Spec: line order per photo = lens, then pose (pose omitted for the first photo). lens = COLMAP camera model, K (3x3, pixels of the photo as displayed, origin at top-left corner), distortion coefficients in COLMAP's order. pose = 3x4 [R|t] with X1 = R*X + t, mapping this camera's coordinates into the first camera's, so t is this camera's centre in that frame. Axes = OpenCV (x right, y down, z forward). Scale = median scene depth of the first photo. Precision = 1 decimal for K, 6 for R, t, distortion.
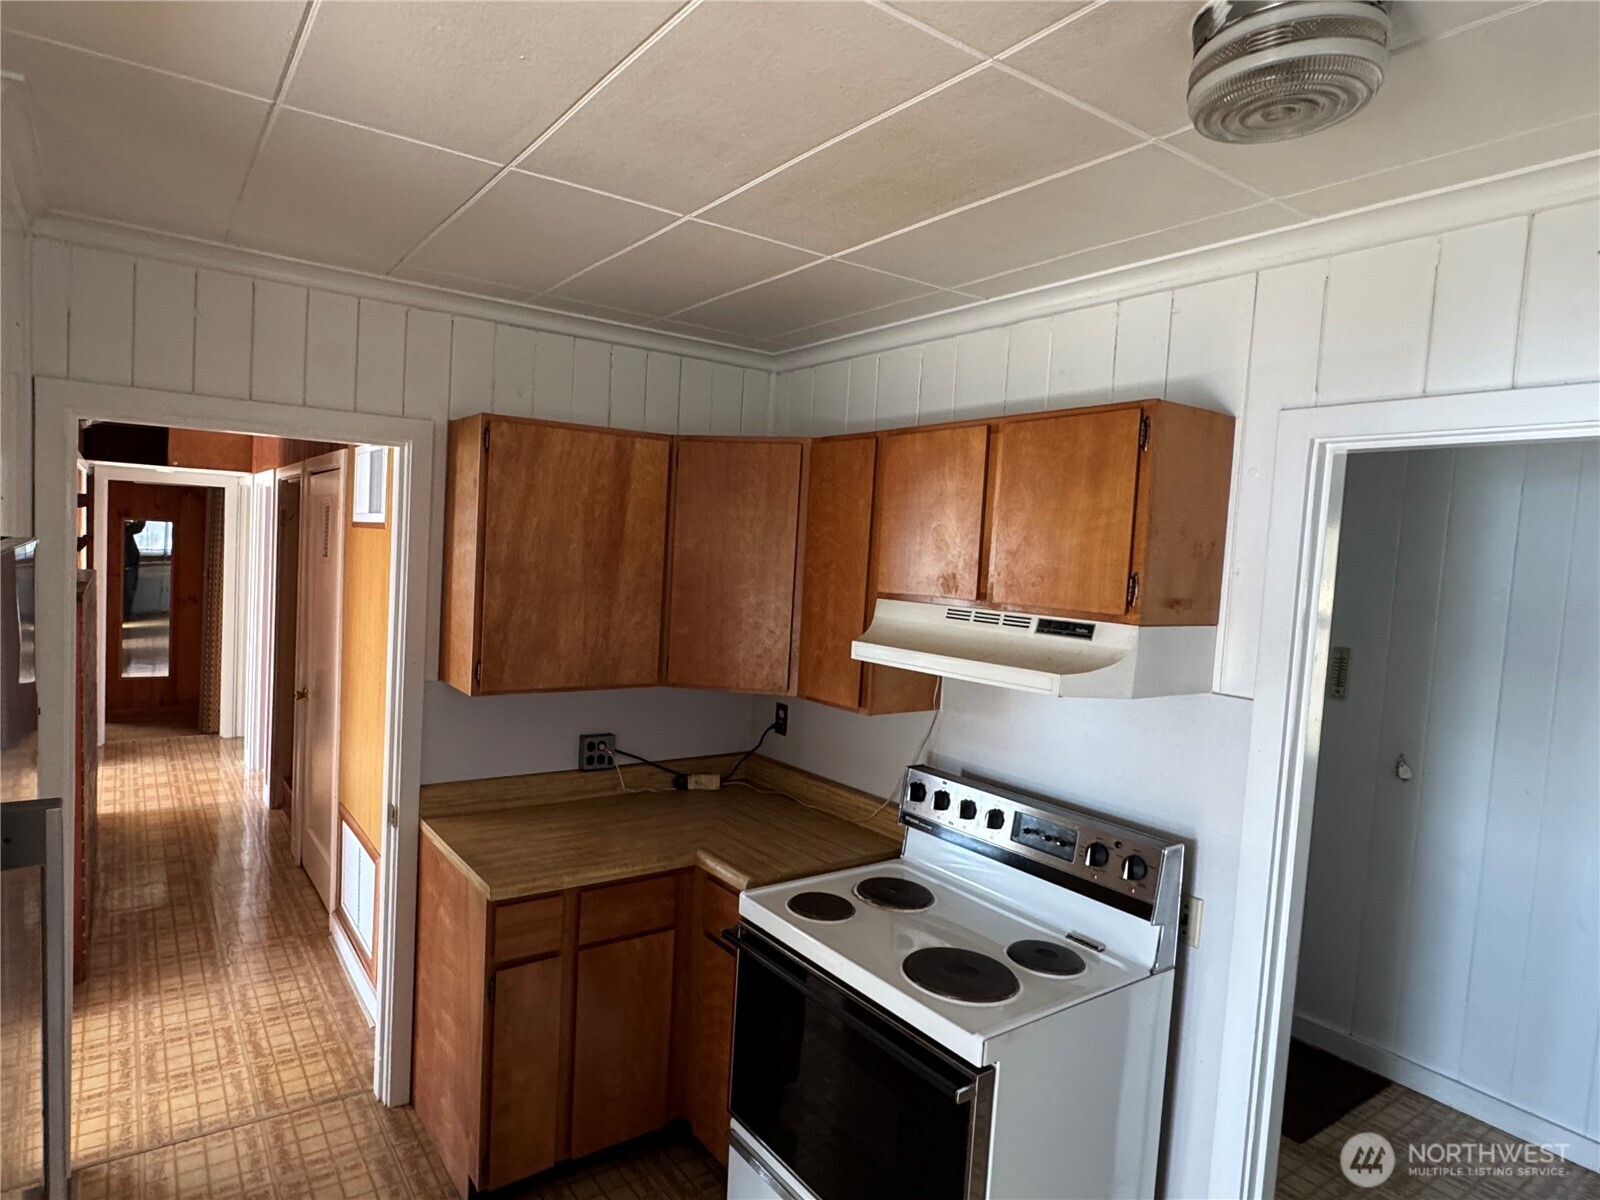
lens RADIAL K [[895.8, 0, 701.2], [0, 895.8, 599.3], [0, 0, 1]] dist [-0.007289, 0.003659]
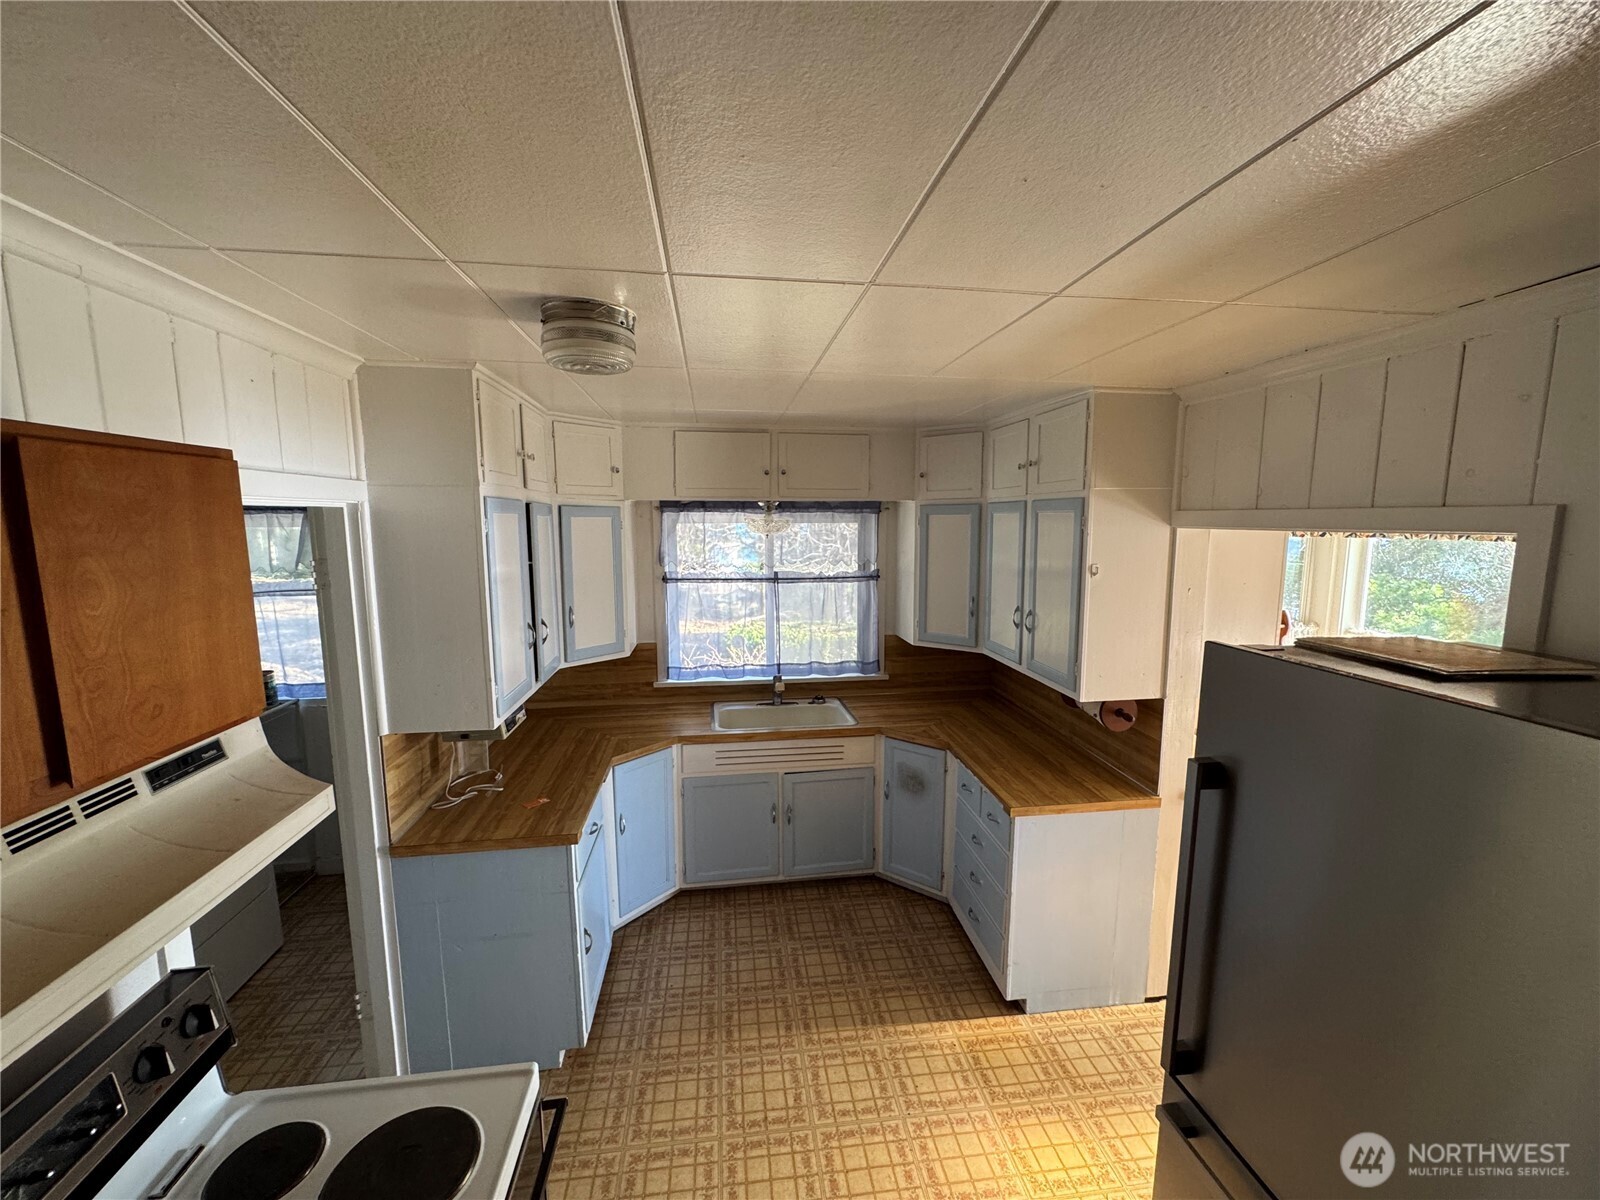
lens RADIAL K [[637.9, 0, 801.9], [0, 637.9, 599.6], [0, 0, 1]] dist [-0.004624, 0.000655]
pose [[-0.904301, -0.101314, 0.414699, -0.167469], [-0.017395, 0.979368, 0.201335, -0.156580], [-0.426541, 0.174854, -0.887406, 0.957546]]
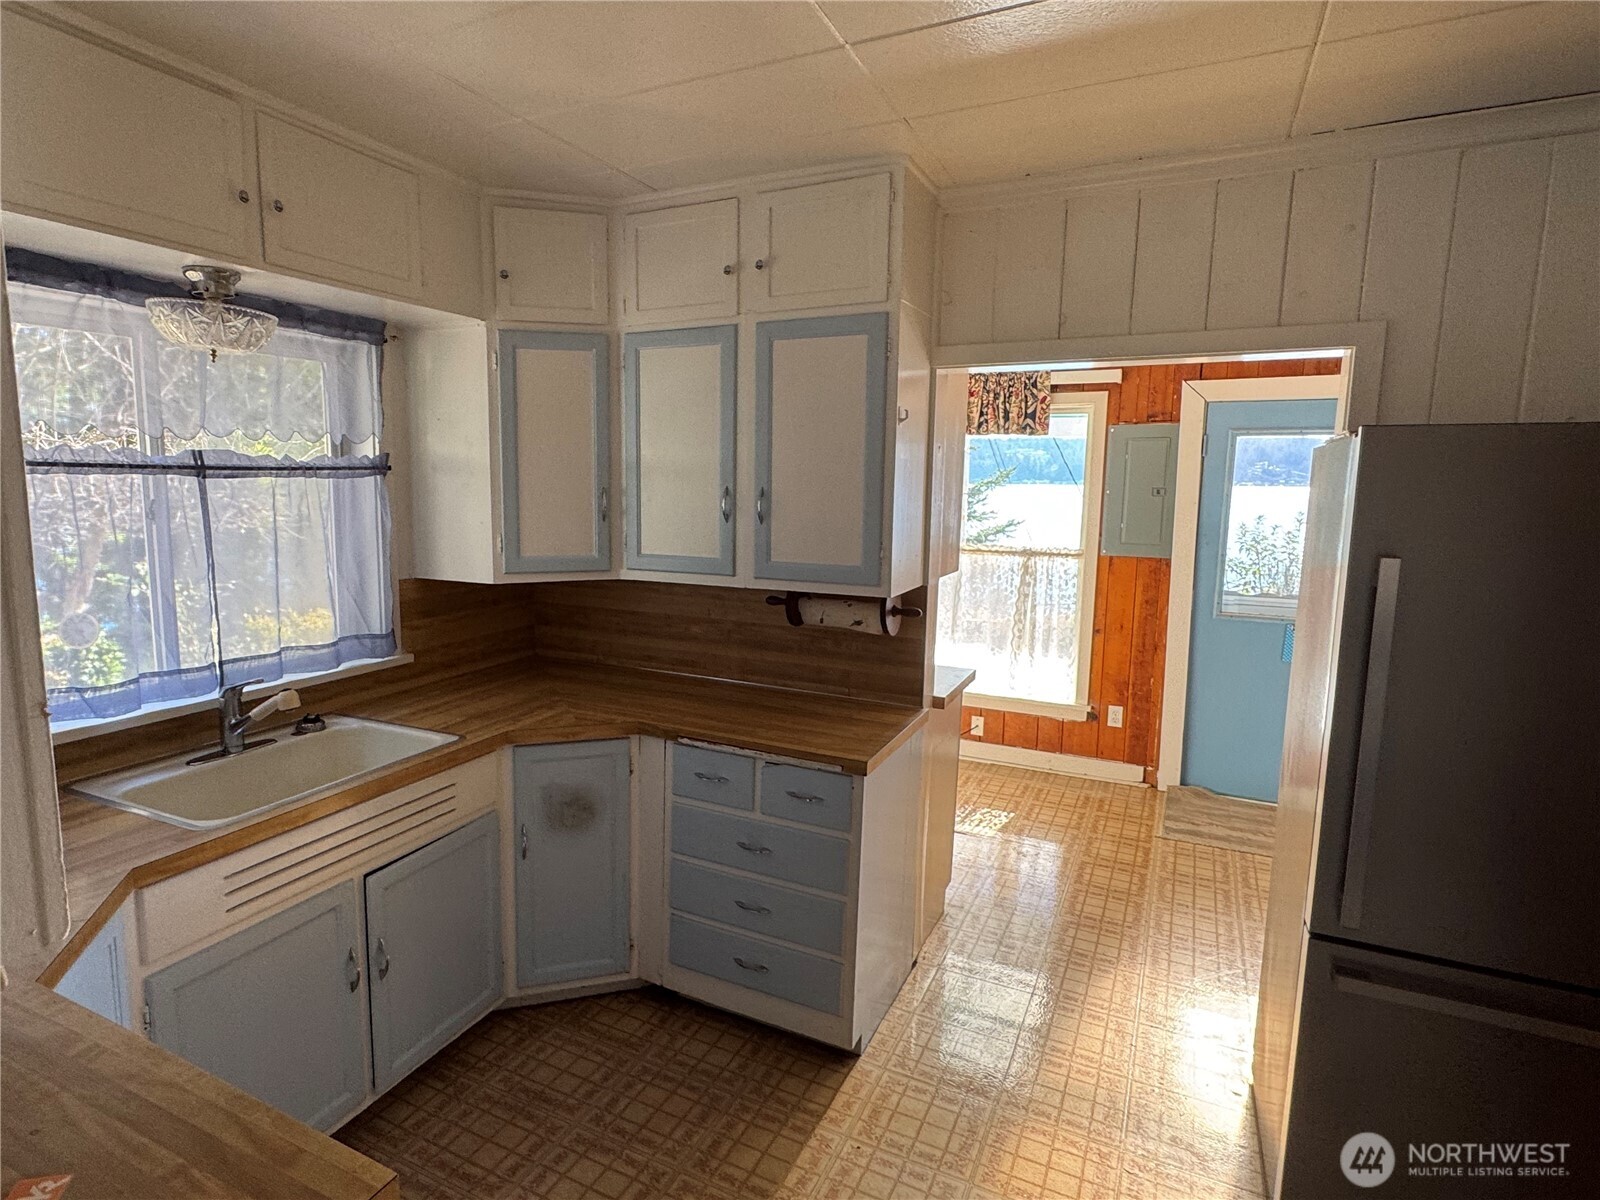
lens RADIAL K [[895.8, 0, 699.4], [0, 895.8, 598.1], [0, 0, 1]] dist [-0.007289, 0.003659]
pose [[-0.875842, 0.009447, -0.482505, 0.518437], [-0.079554, 0.983304, 0.163658, 0.042826], [0.475996, 0.181724, -0.860468, 0.692991]]
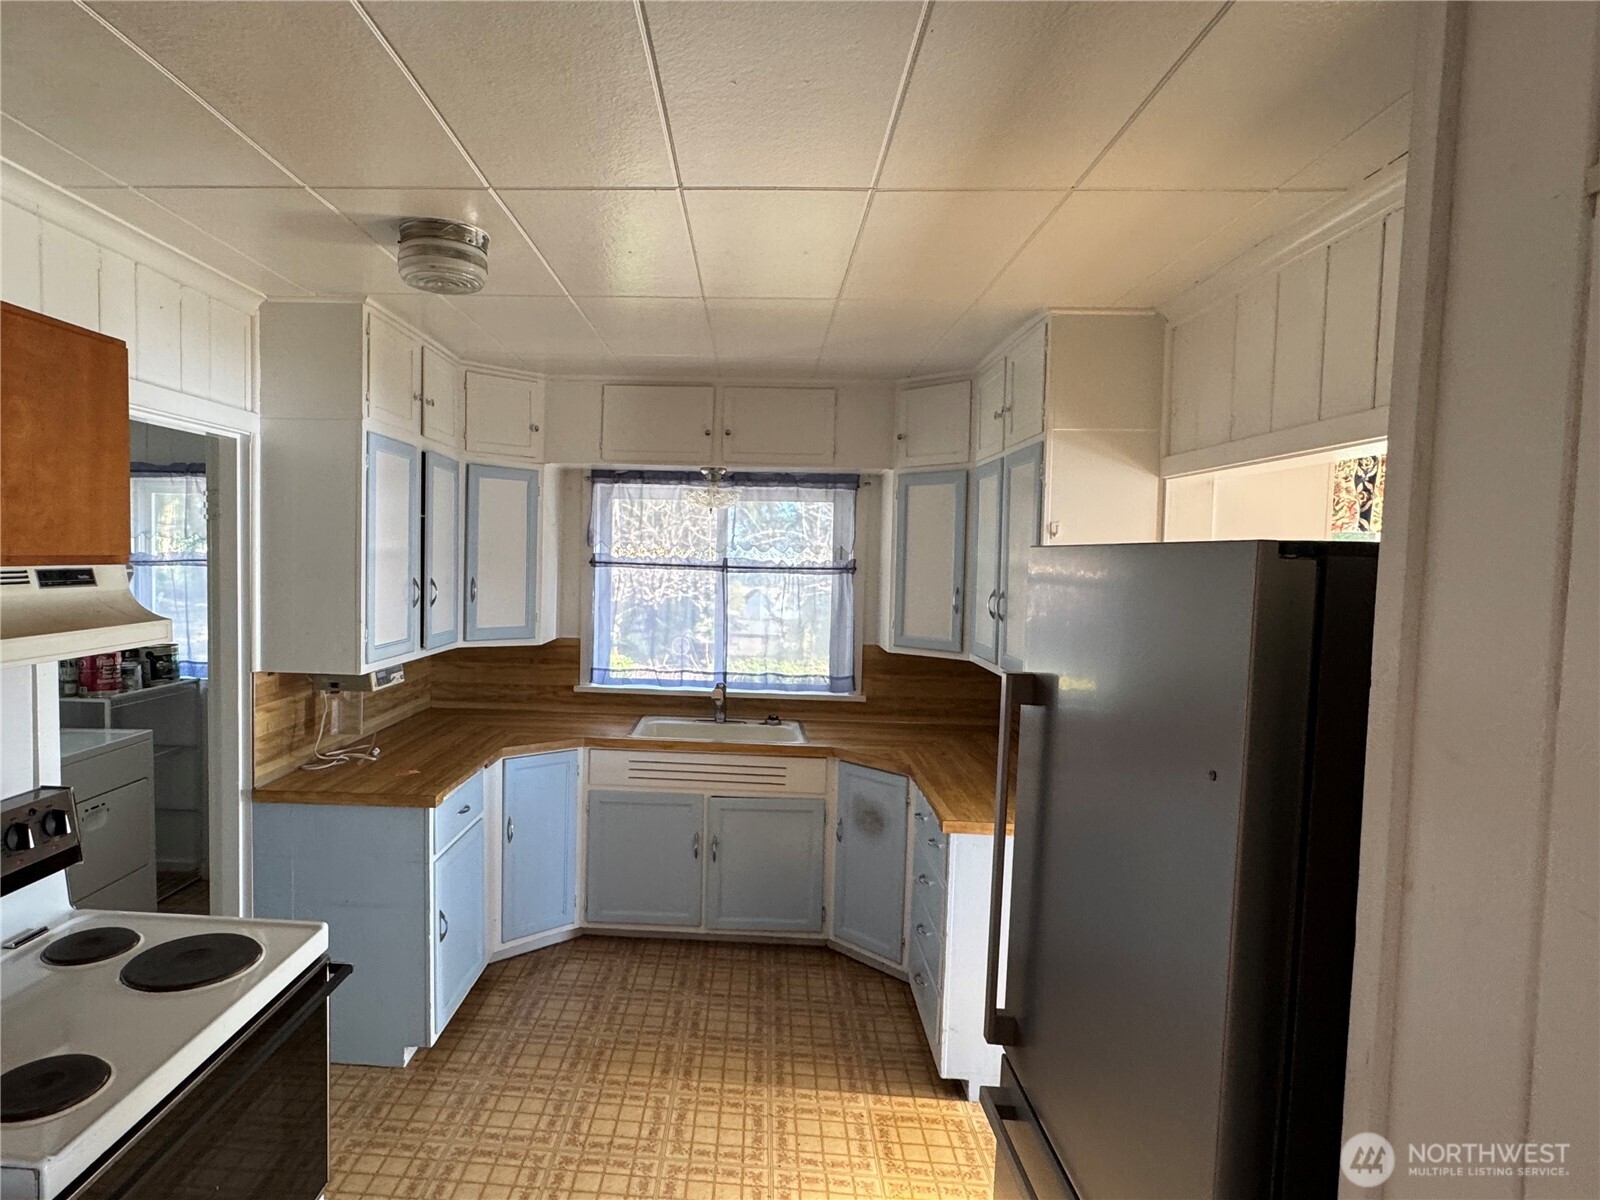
lens RADIAL K [[895.8, 0, 702.7], [0, 895.8, 599.2], [0, 0, 1]] dist [-0.007289, 0.003659]
pose [[-0.802170, -0.097935, 0.589010, -0.472980], [-0.026375, 0.991306, 0.128905, -0.058619], [-0.596513, 0.087868, -0.797779, 1.047625]]
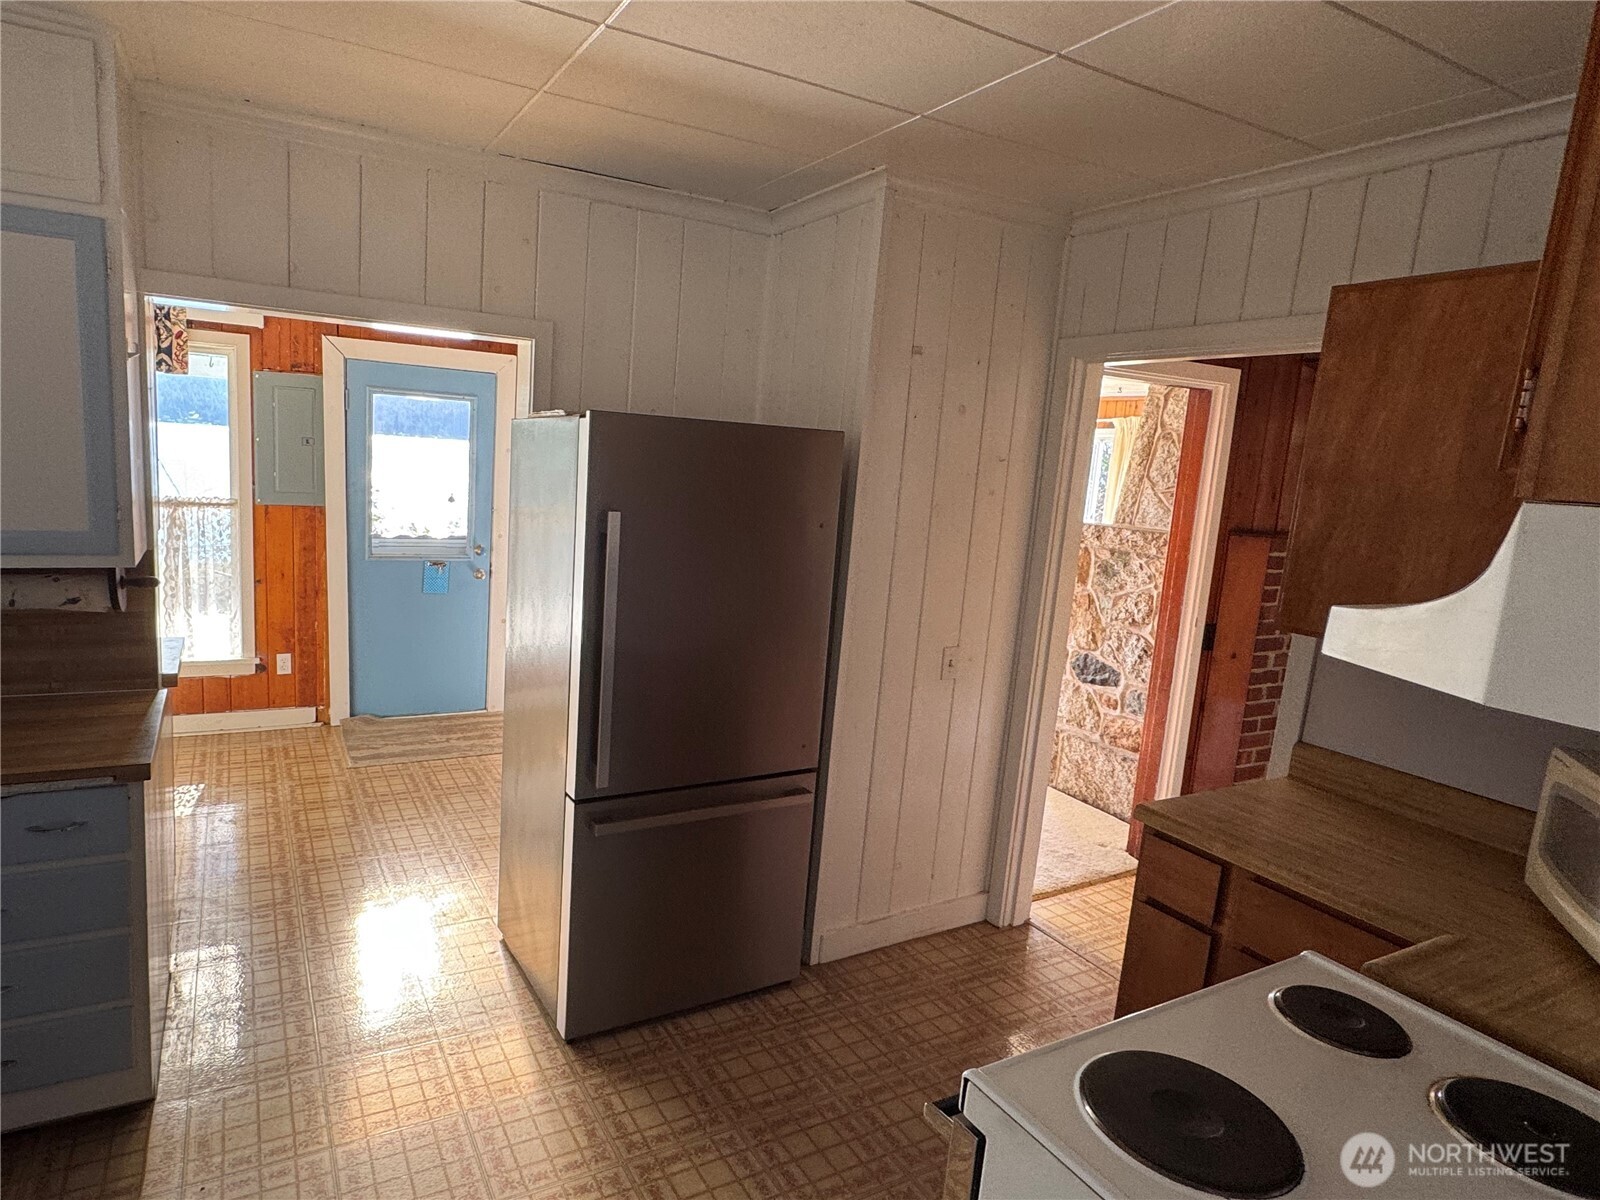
lens RADIAL K [[895.8, 0, 699.1], [0, 895.8, 600.1], [0, 0, 1]] dist [-0.007289, 0.003659]
pose [[-0.090740, 0.109079, -0.989883, 0.639900], [-0.129040, 0.984316, 0.120295, 0.049639], [0.987479, 0.138650, -0.075241, 0.523309]]
